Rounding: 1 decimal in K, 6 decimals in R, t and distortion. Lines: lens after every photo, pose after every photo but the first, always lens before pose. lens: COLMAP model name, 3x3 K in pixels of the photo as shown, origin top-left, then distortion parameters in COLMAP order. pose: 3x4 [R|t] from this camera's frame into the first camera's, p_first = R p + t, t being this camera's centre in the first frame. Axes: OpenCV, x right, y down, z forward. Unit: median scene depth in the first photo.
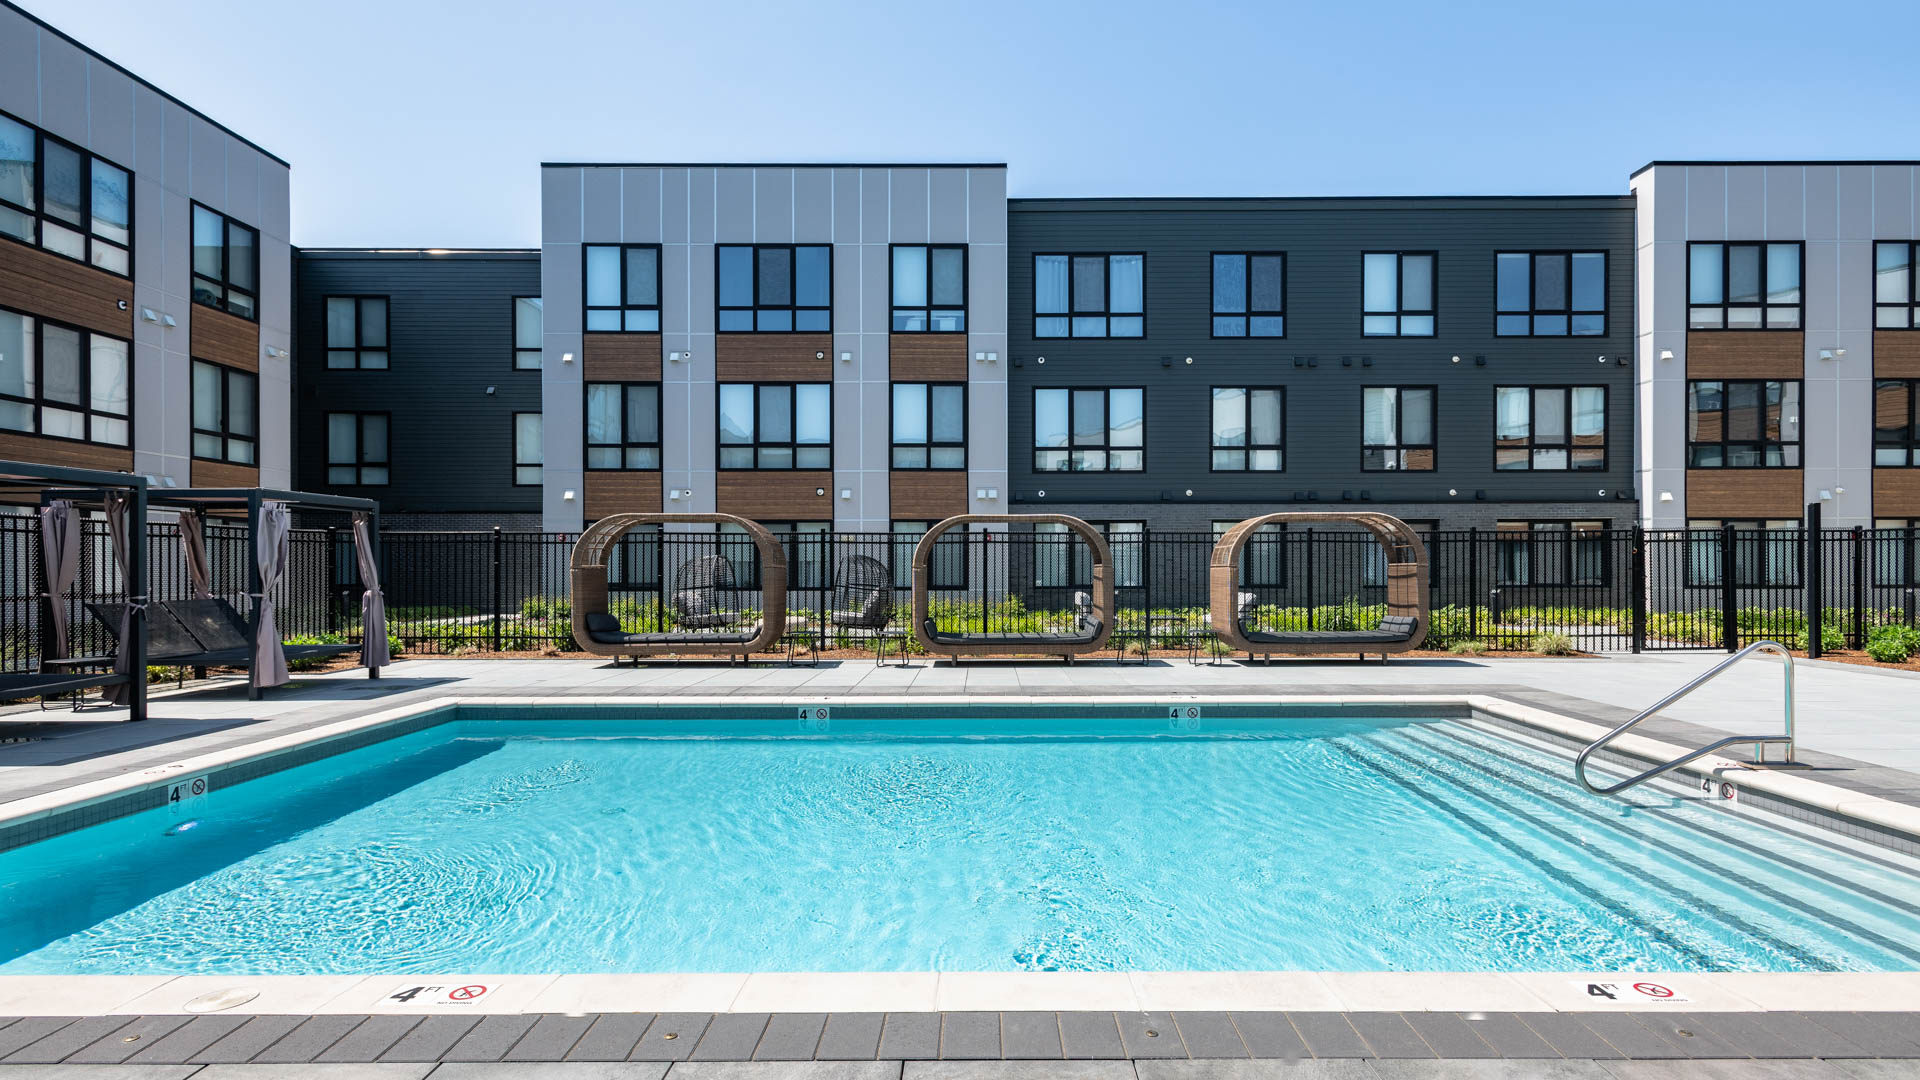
lens RADIAL K [[956.4, 0, 952.7], [0, 956.4, 568.9], [0, 0, 1]] dist [0.009259, 0.000094]
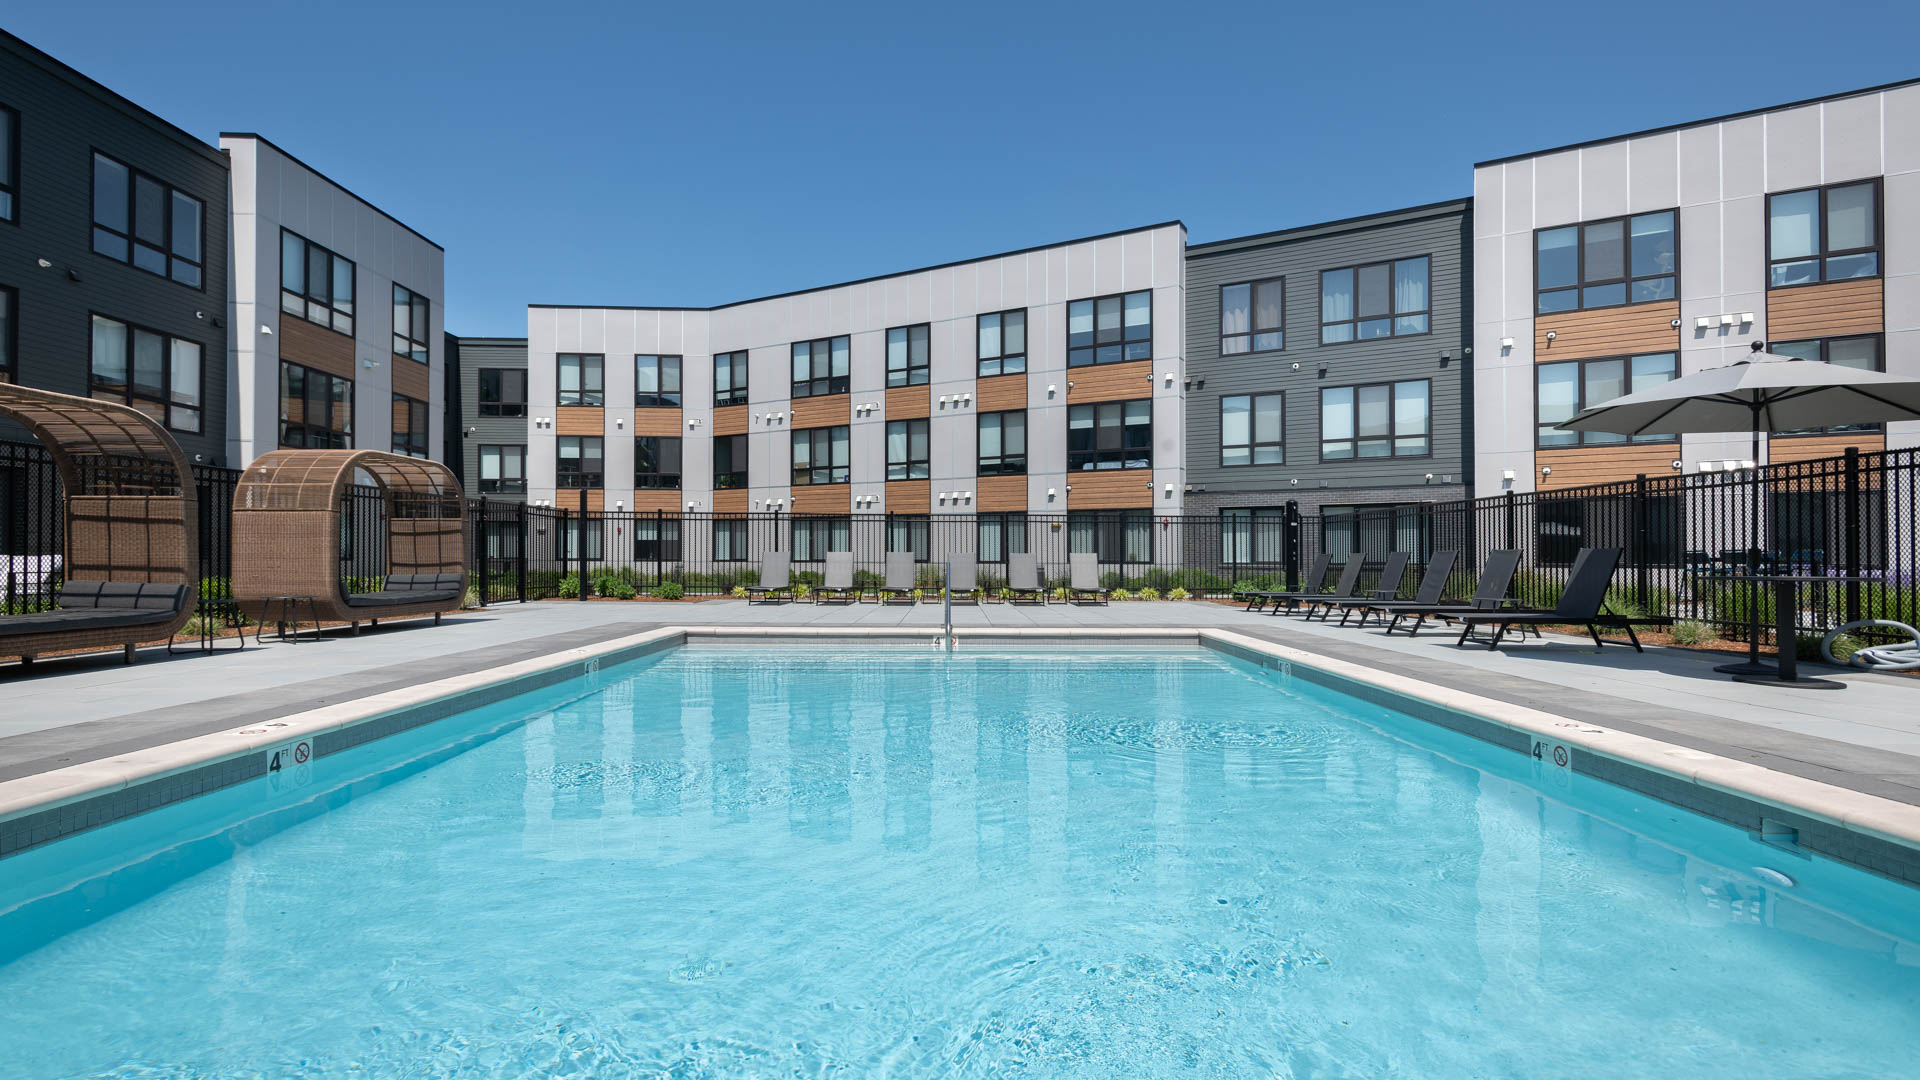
lens RADIAL K [[922.6, 0, 1001.4], [0, 922.6, 546.5], [0, 0, 1]] dist [0.014446, 0.000300]
pose [[-0.065734, 0.017649, 0.997681, -0.270267], [-0.000822, 0.999842, -0.017741, 0.021278], [-0.997837, -0.001986, -0.065709, 0.276886]]
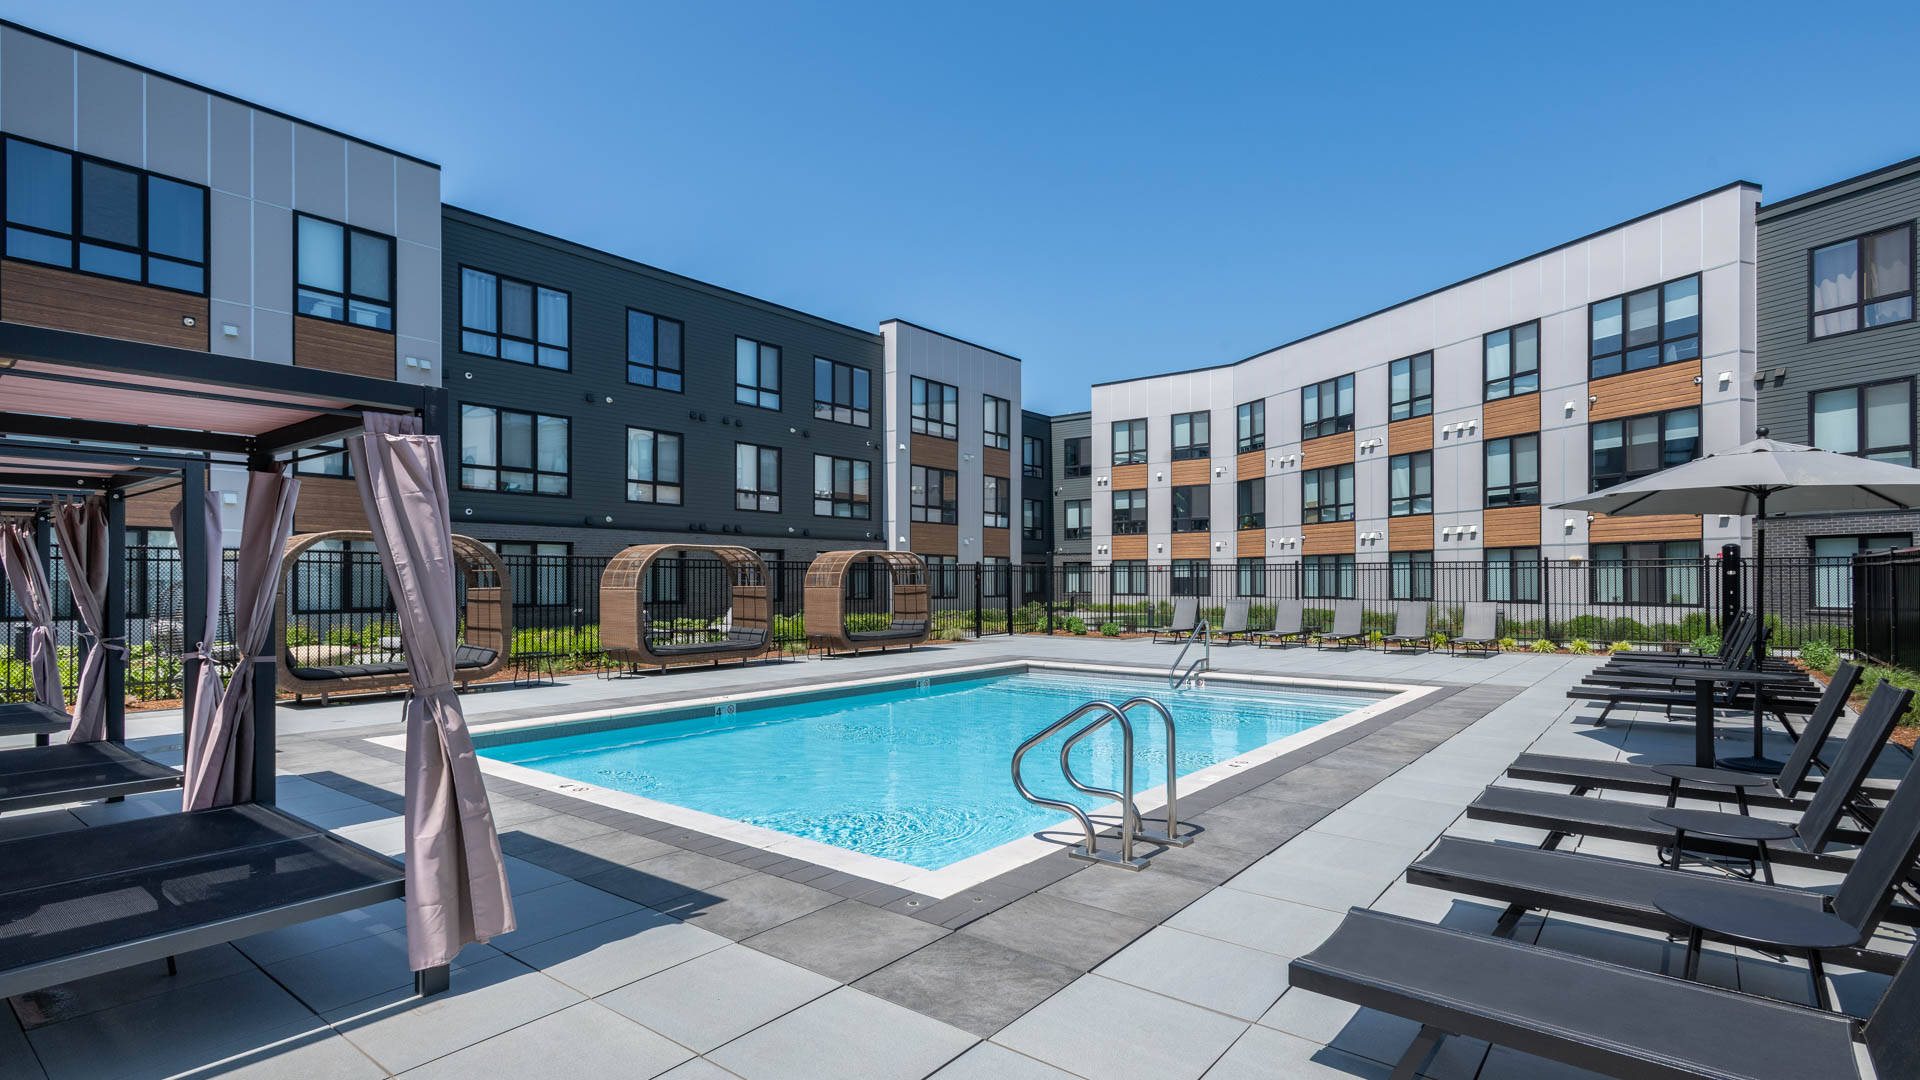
lens RADIAL K [[956.4, 0, 952.7], [0, 956.4, 568.9], [0, 0, 1]] dist [0.009259, 0.000094]
pose [[0.609211, 0.011338, 0.792927, -0.390138], [0.002866, 0.999860, -0.016500, -0.003109], [-0.793003, 0.012324, 0.609093, 0.014248]]
